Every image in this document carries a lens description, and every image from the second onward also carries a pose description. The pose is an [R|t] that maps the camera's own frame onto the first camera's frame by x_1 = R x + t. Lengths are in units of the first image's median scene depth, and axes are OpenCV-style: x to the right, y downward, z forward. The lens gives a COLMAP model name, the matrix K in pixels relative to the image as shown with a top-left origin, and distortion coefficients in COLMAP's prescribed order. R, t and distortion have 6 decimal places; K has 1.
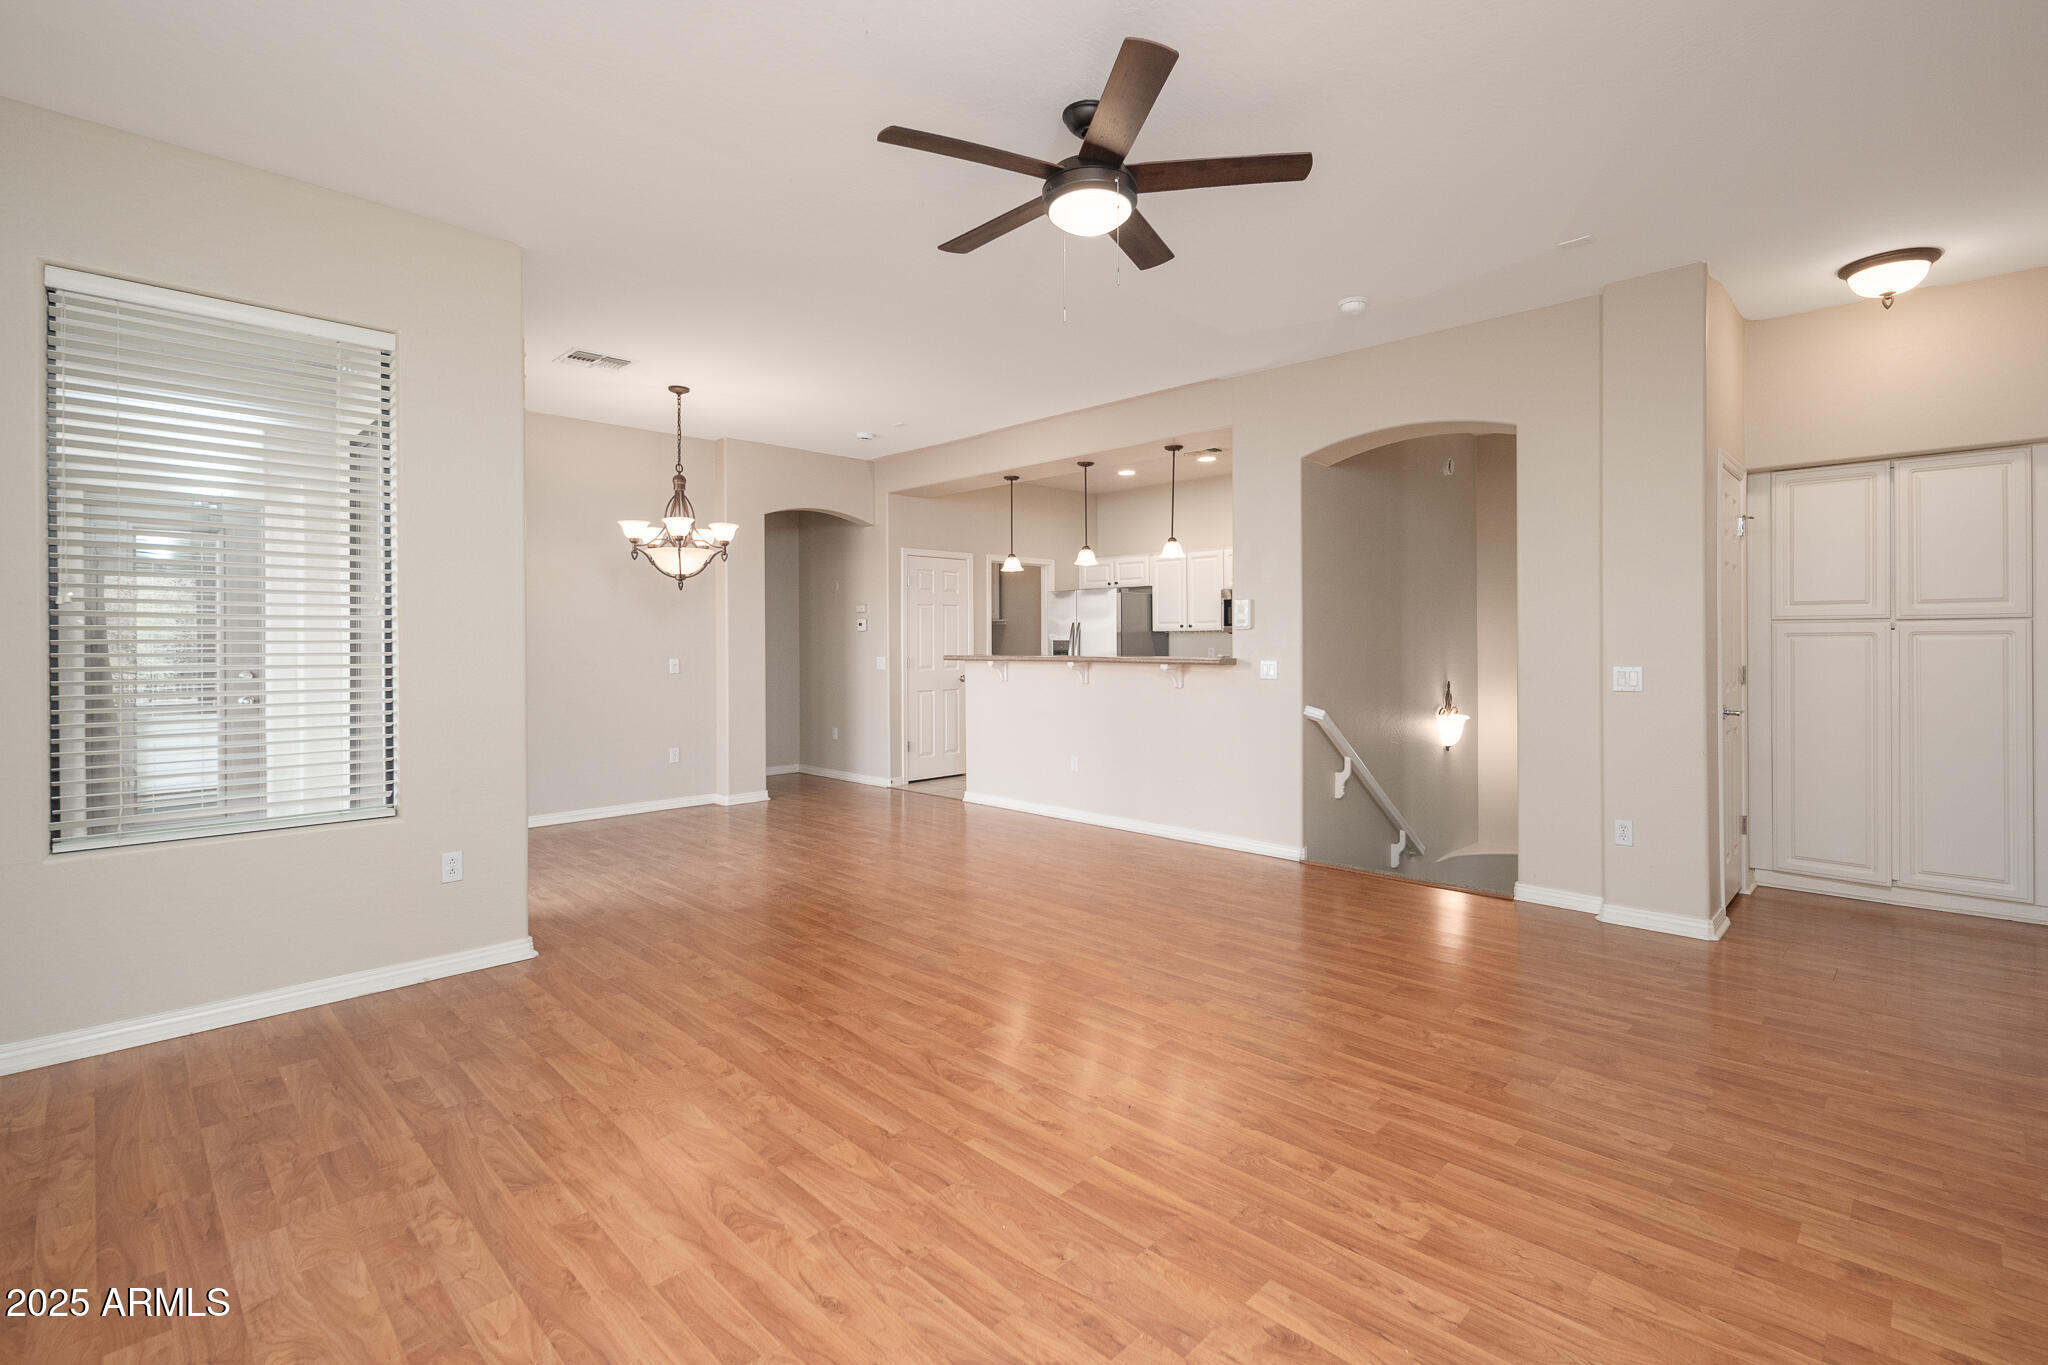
lens RADIAL K [[922.0, 0, 1062.2], [0, 922.0, 655.4], [0, 0, 1]] dist [-0.002453, -0.000600]
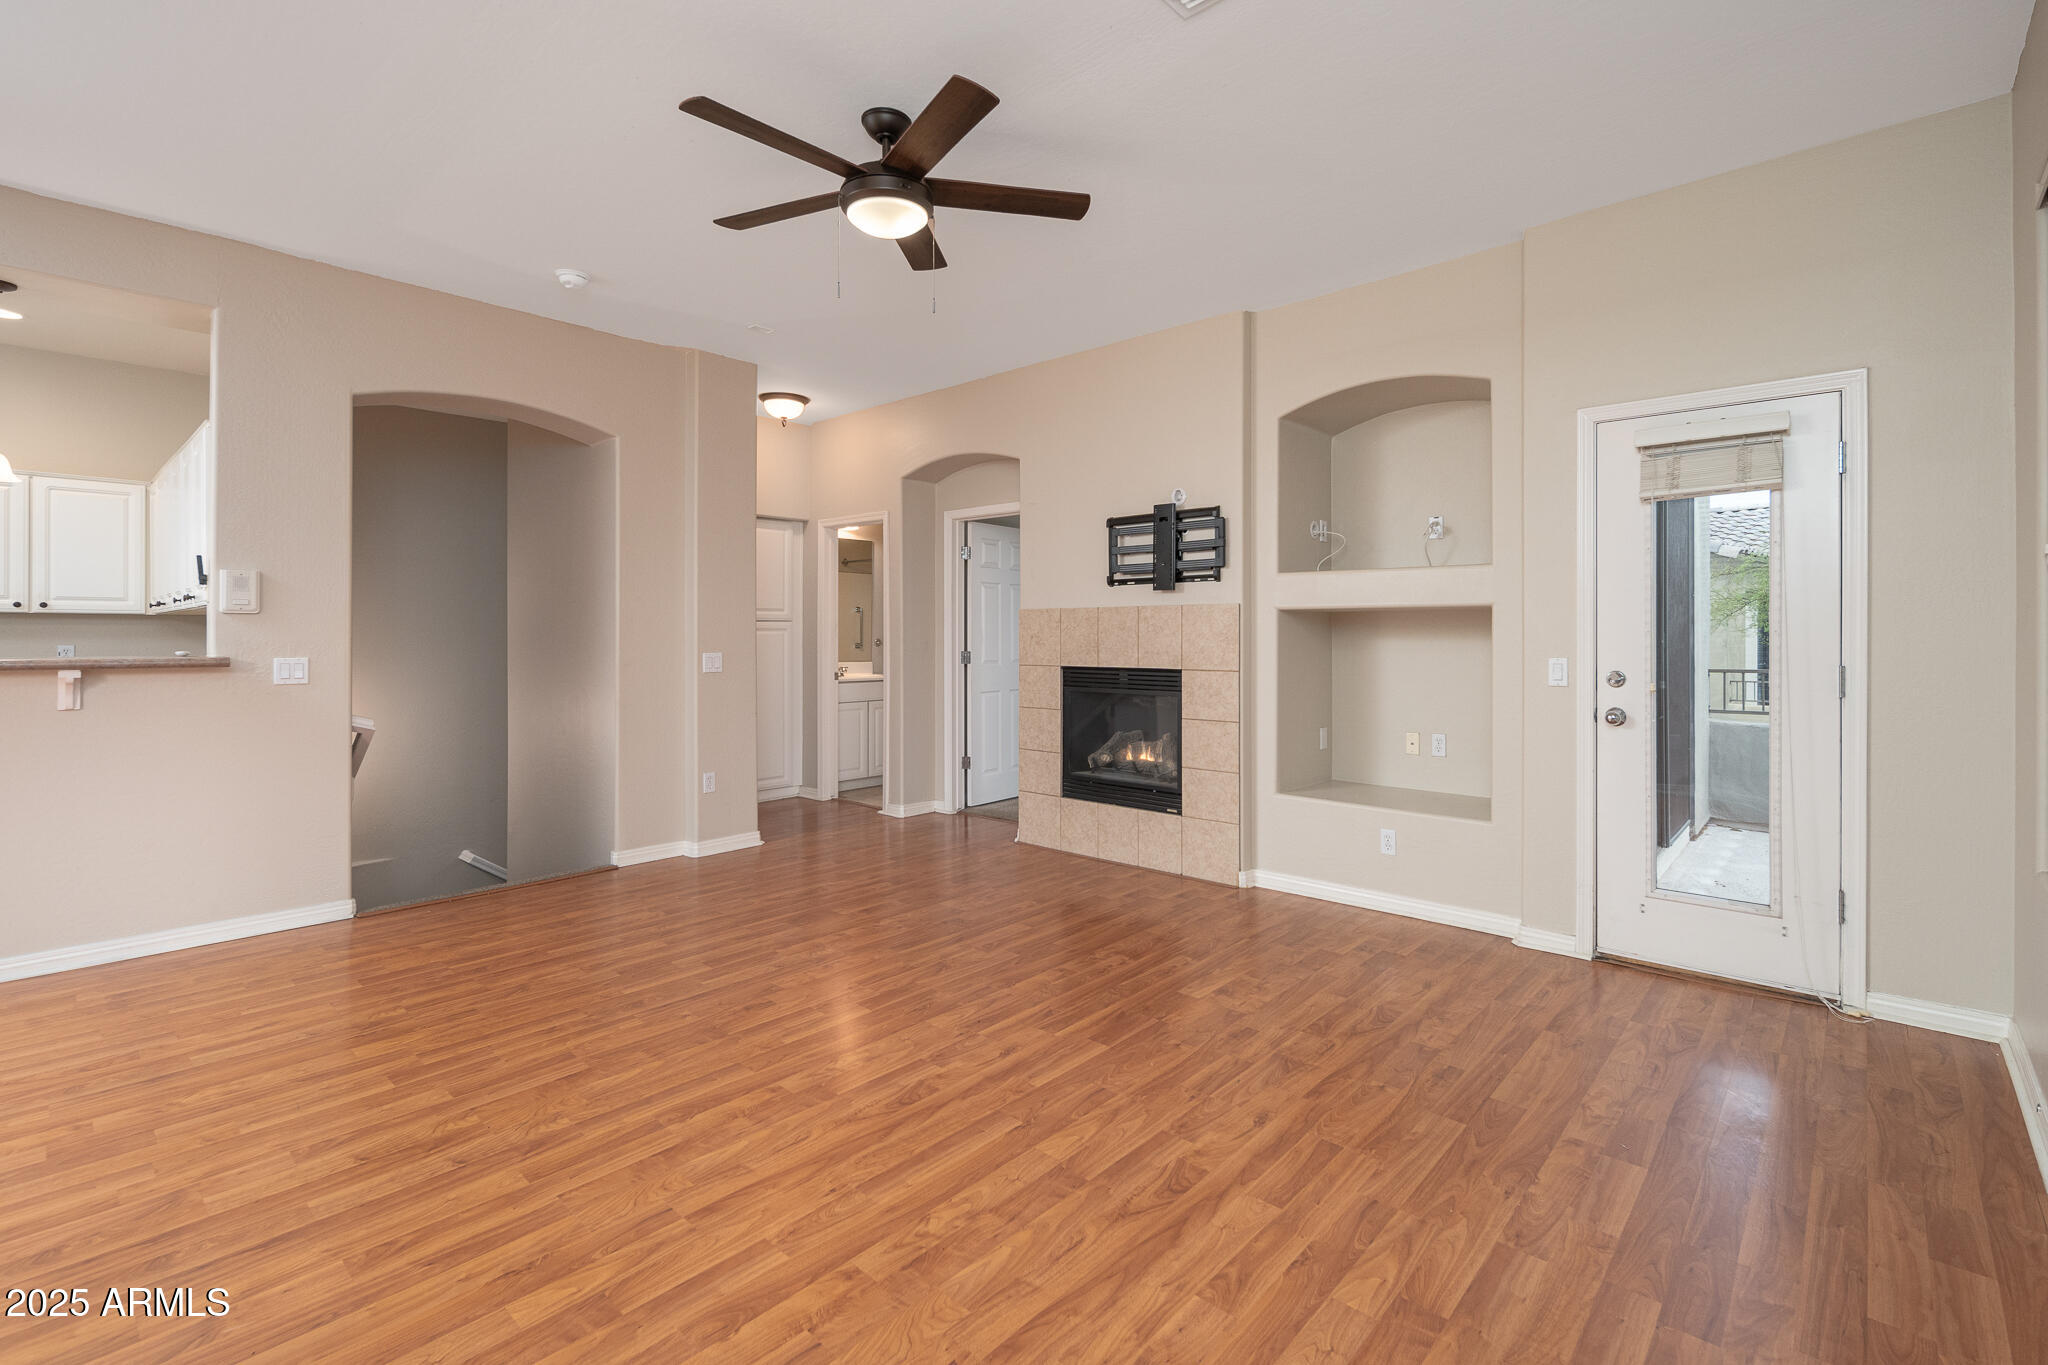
lens RADIAL K [[911.3, 0, 1046.5], [0, 911.3, 632.0], [0, 0, 1]] dist [-0.000490, 0.000155]
pose [[-0.024950, 0.003706, 0.999682, -1.131953], [0.015958, 0.999867, -0.003308, -0.006272], [-0.999561, 0.015870, -0.025006, 0.958545]]
